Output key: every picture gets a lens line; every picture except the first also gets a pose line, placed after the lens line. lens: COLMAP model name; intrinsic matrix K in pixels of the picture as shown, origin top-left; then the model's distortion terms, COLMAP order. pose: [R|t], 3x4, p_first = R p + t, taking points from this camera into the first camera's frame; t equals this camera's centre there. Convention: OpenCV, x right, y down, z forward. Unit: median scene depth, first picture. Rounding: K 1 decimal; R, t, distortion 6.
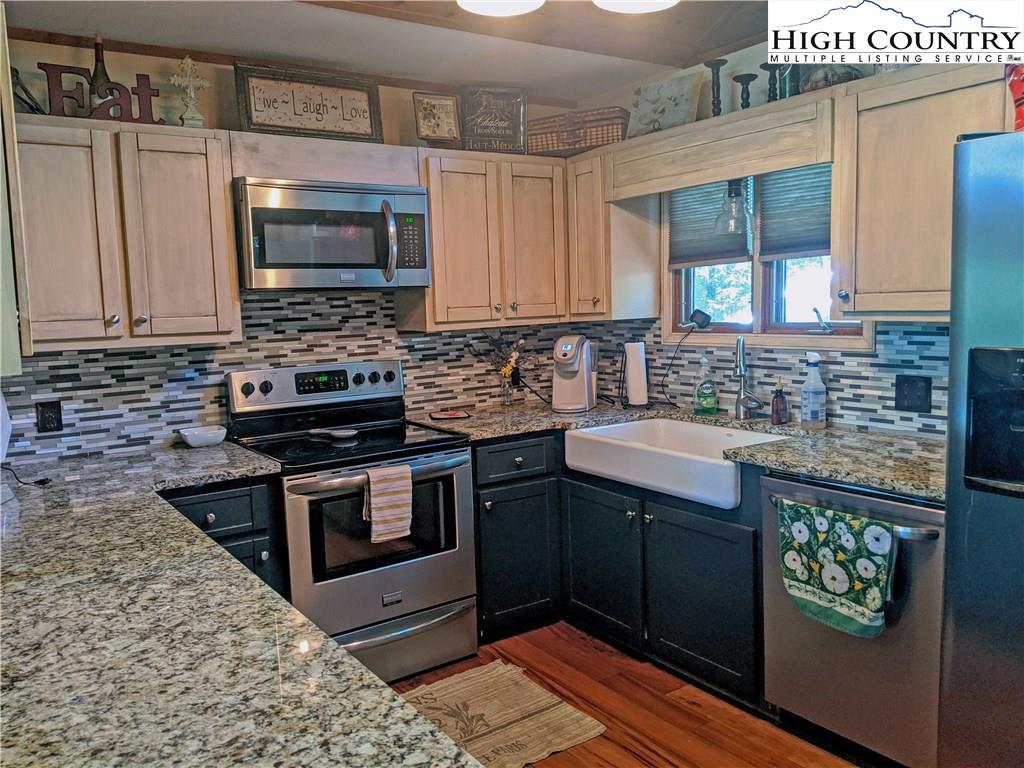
lens RADIAL K [[814.6, 0, 510.3], [0, 814.6, 384.2], [0, 0, 1]] dist [0.060259, -0.100956]
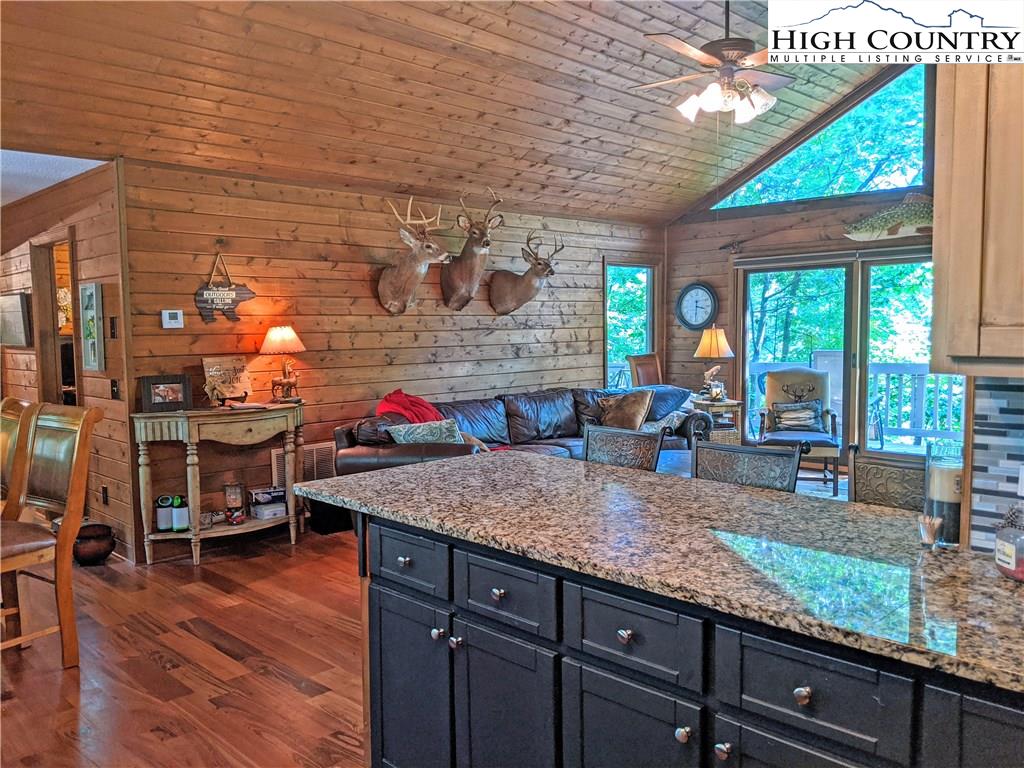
lens RADIAL K [[814.6, 0, 506.0], [0, 814.6, 385.3], [0, 0, 1]] dist [0.060259, -0.100956]
pose [[-0.983358, 0.053447, -0.173638, 0.041603], [0.022399, 0.984123, 0.176067, -0.095502], [0.180291, 0.169248, -0.968943, 0.970212]]
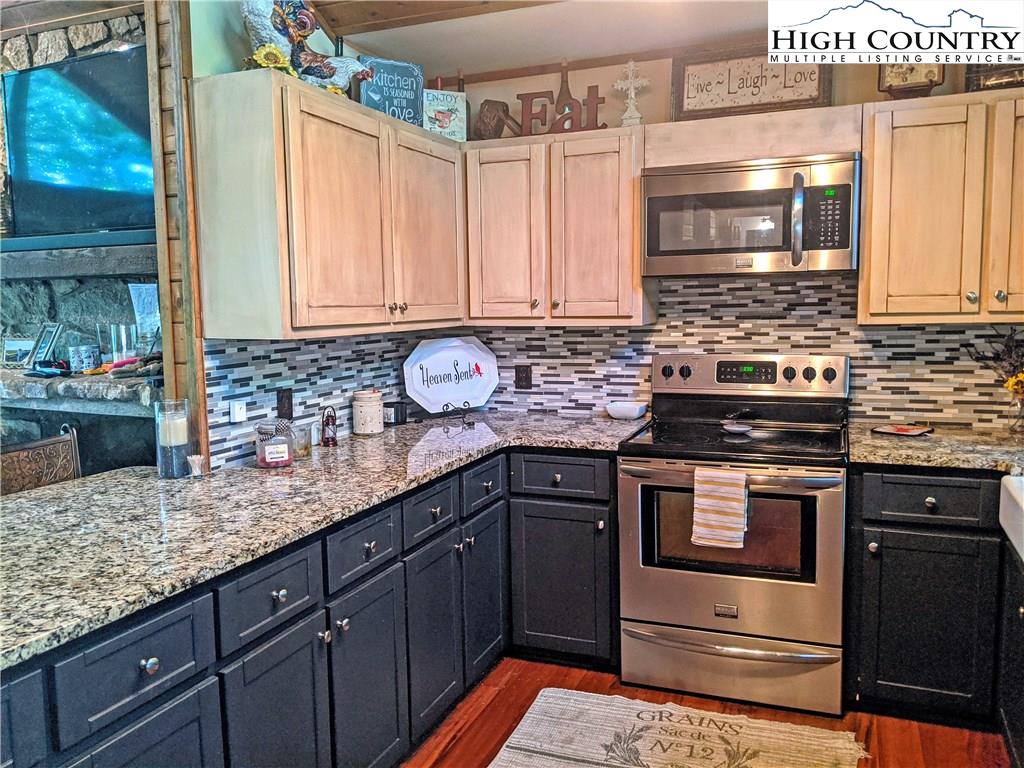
lens RADIAL K [[814.6, 0, 508.5], [0, 814.6, 391.6], [0, 0, 1]] dist [0.060259, -0.100956]
pose [[0.549589, 0.119164, -0.826893, 0.452971], [-0.086103, 0.992584, 0.085814, -0.042643], [0.830986, 0.024036, 0.555773, 0.267546]]
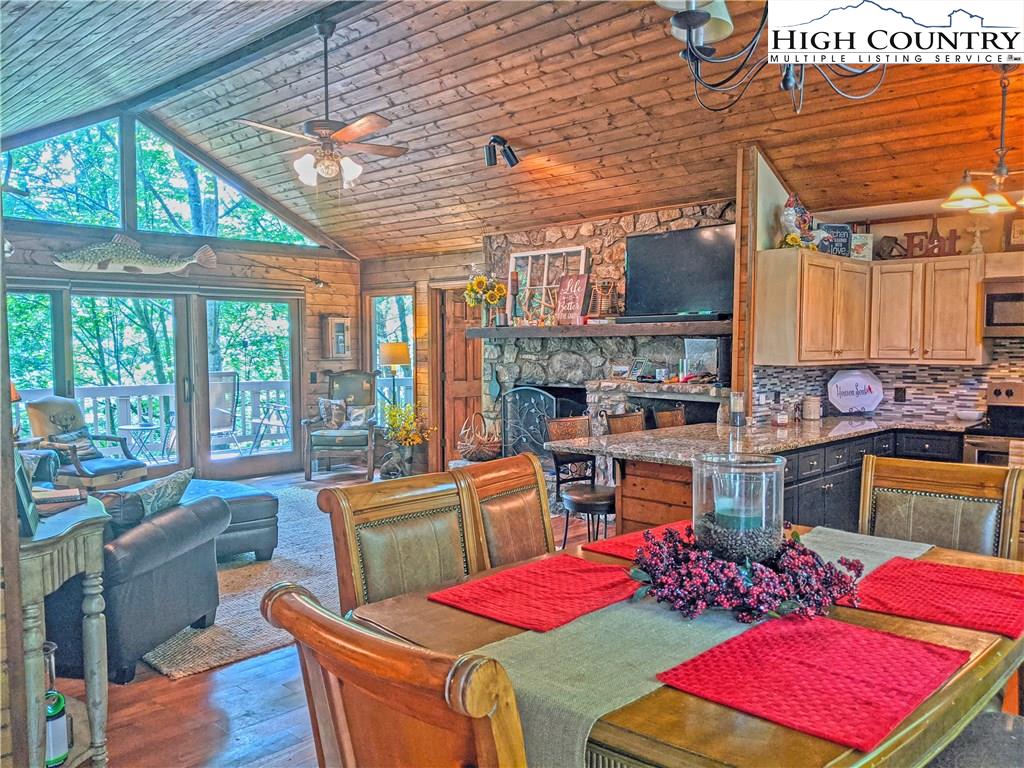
lens RADIAL K [[814.6, 0, 504.9], [0, 814.6, 396.6], [0, 0, 1]] dist [0.060259, -0.100956]
pose [[0.211098, 0.091698, -0.973154, 1.246106], [-0.102996, 0.992134, 0.071145, -0.002012], [0.972023, 0.085212, 0.218882, -0.446469]]
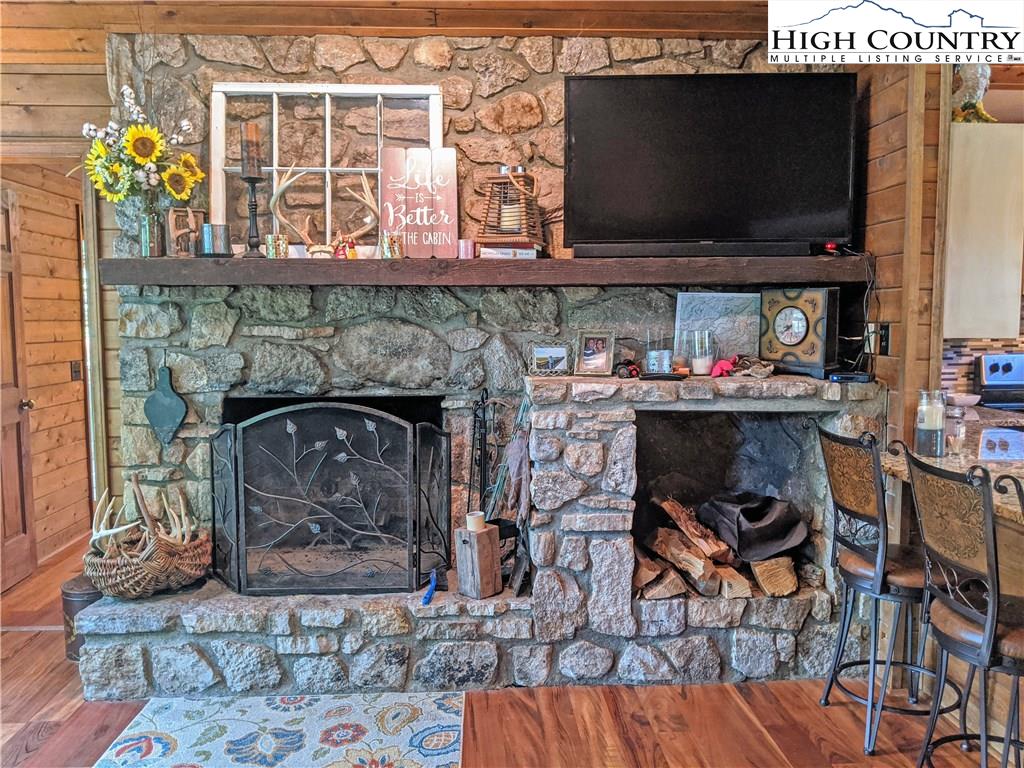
lens RADIAL K [[814.6, 0, 518.5], [0, 814.6, 386.1], [0, 0, 1]] dist [0.060259, -0.100956]
pose [[0.859095, 0.070469, -0.506941, -0.321535], [-0.073780, 0.997182, 0.013585, 0.079587], [0.506470, 0.025731, 0.861873, -0.608567]]
